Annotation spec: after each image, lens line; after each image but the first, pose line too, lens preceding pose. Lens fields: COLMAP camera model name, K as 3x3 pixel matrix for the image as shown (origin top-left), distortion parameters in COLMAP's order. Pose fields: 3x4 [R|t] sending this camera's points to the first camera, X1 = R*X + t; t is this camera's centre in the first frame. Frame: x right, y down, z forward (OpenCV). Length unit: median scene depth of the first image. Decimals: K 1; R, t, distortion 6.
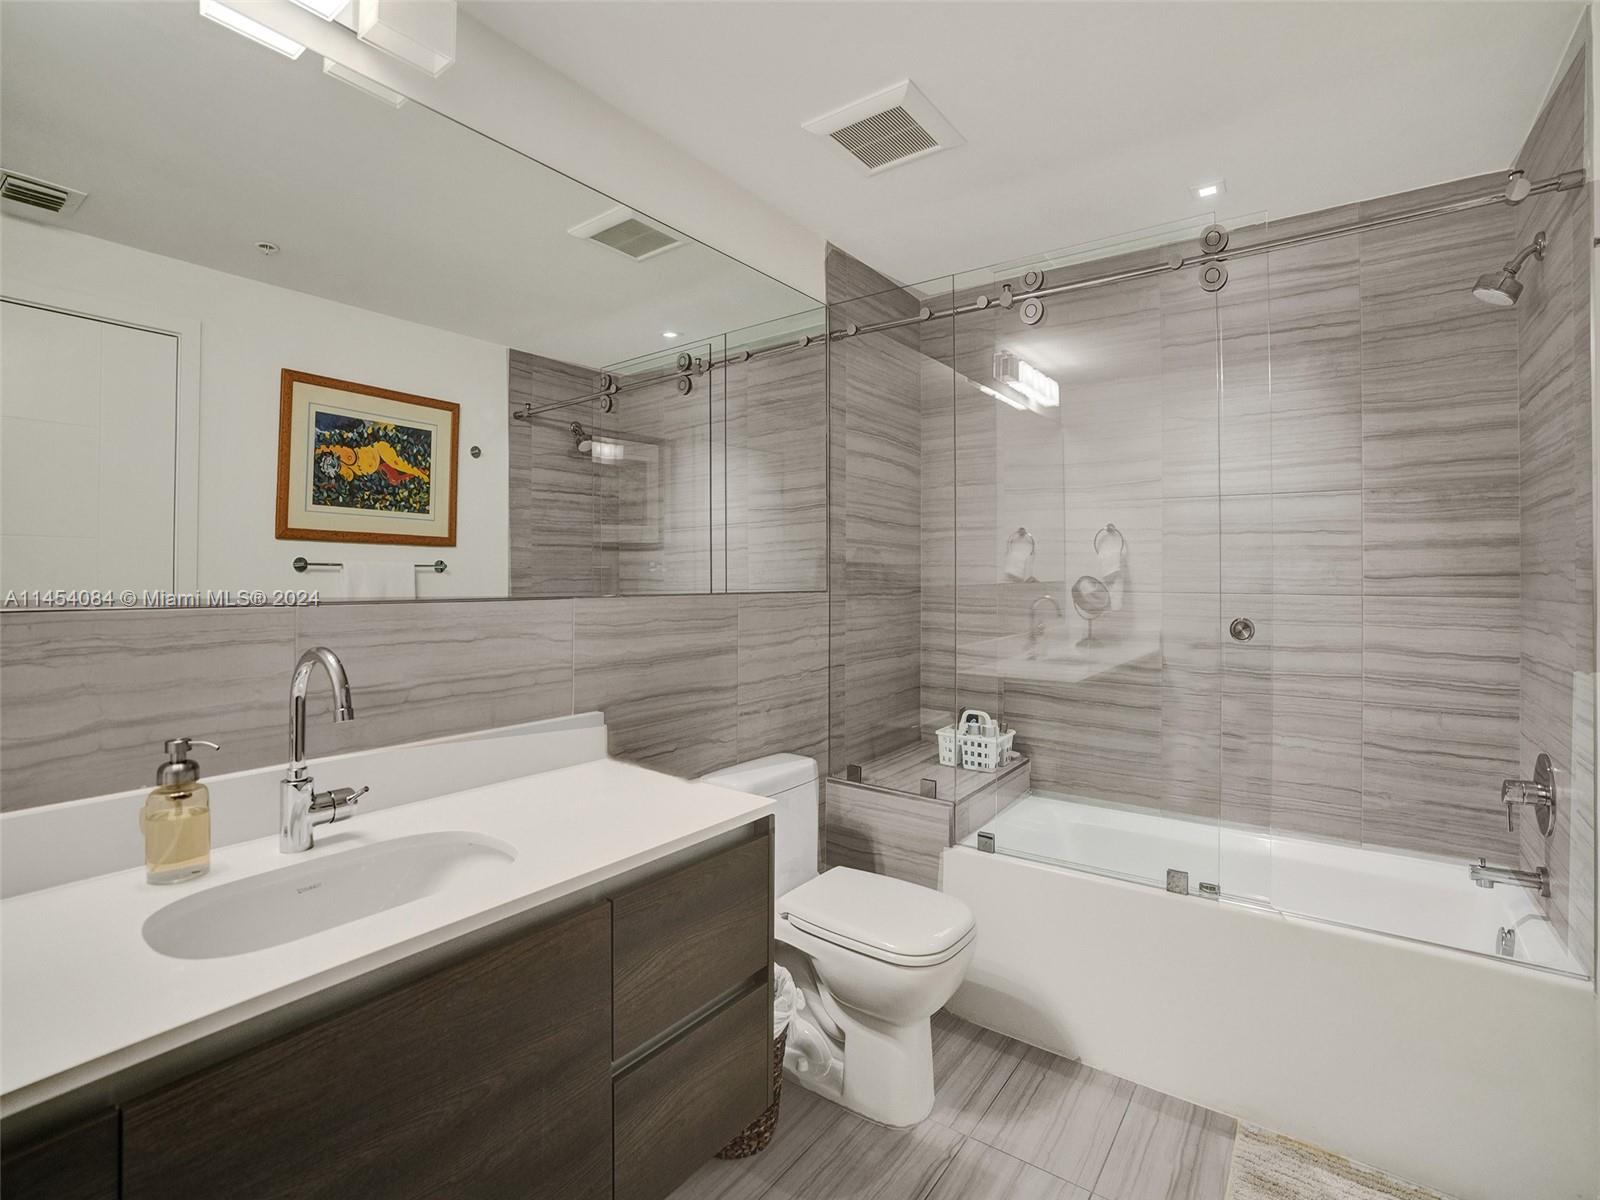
lens RADIAL K [[748.1, 0, 804.5], [0, 748.1, 586.4], [0, 0, 1]] dist [-0.047344, 0.009840]
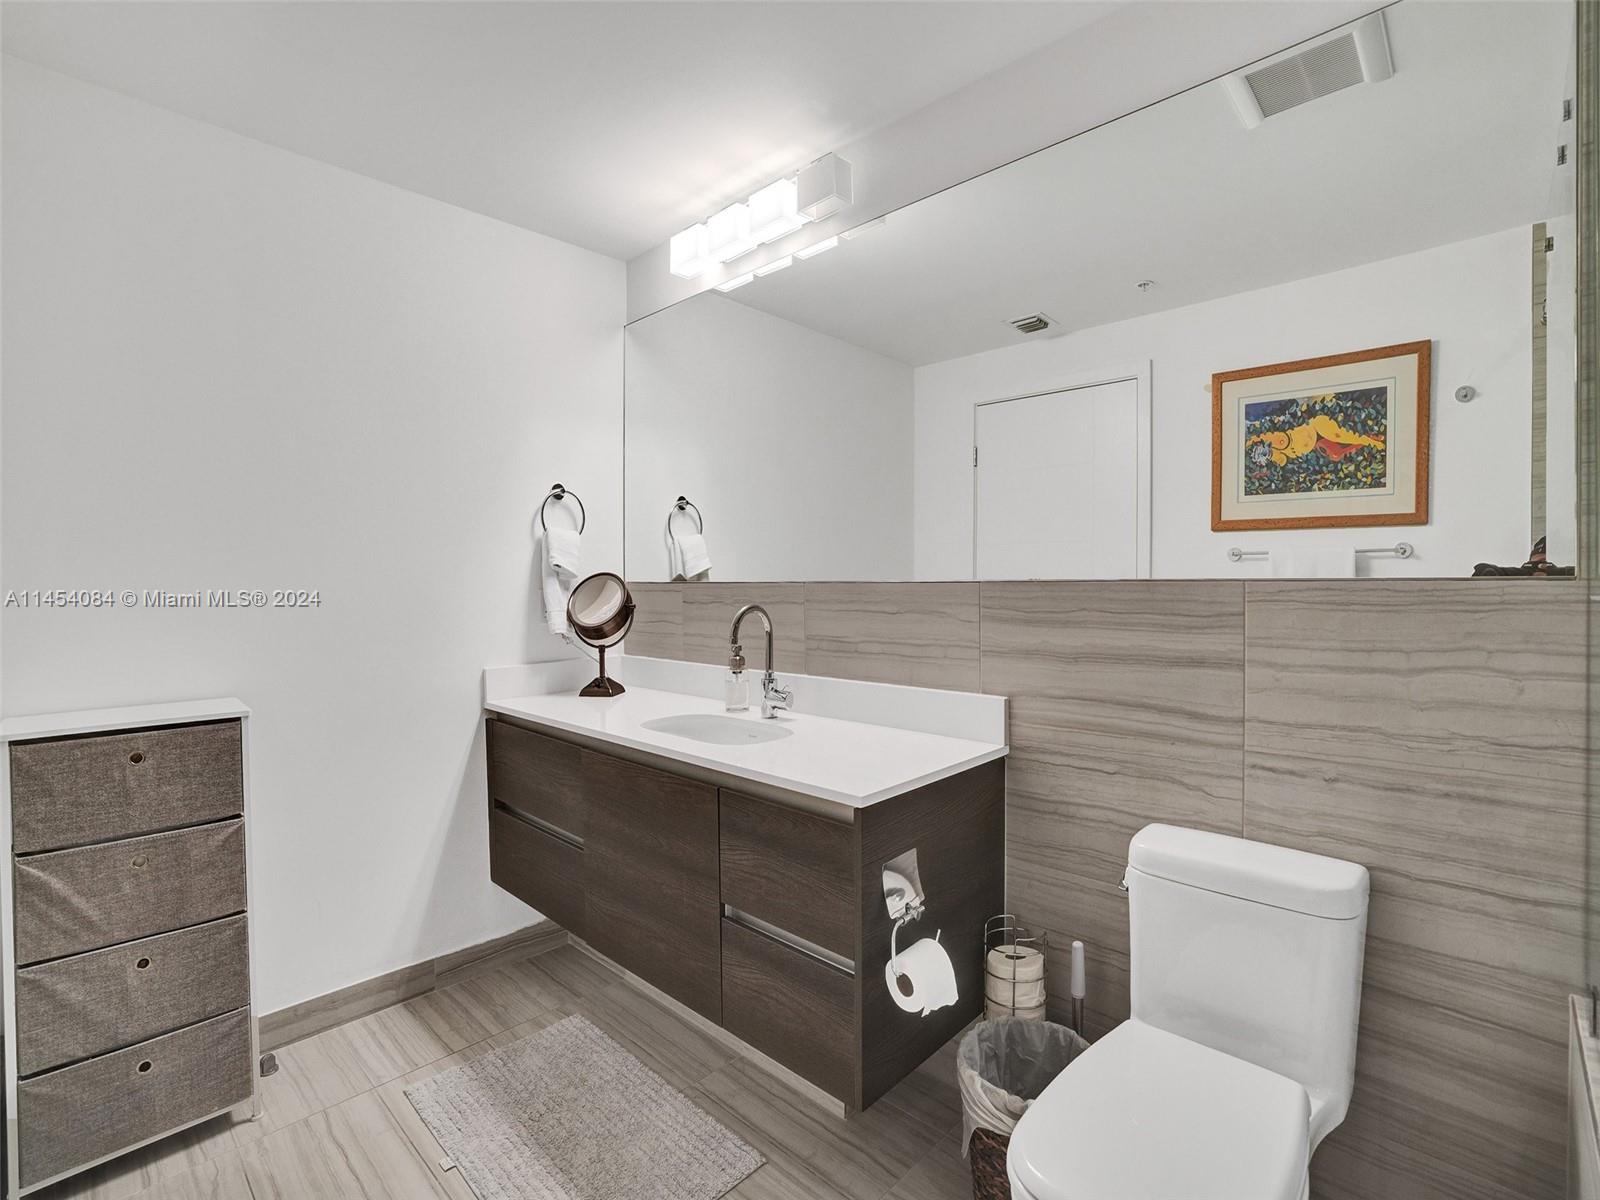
lens RADIAL K [[748.1, 0, 800.4], [0, 748.1, 600.7], [0, 0, 1]] dist [-0.047344, 0.009840]
pose [[-0.125894, 0.027818, -0.991654, 0.427586], [-0.001114, 0.999602, 0.028183, 0.007356], [0.992043, 0.004653, -0.125813, 0.498599]]
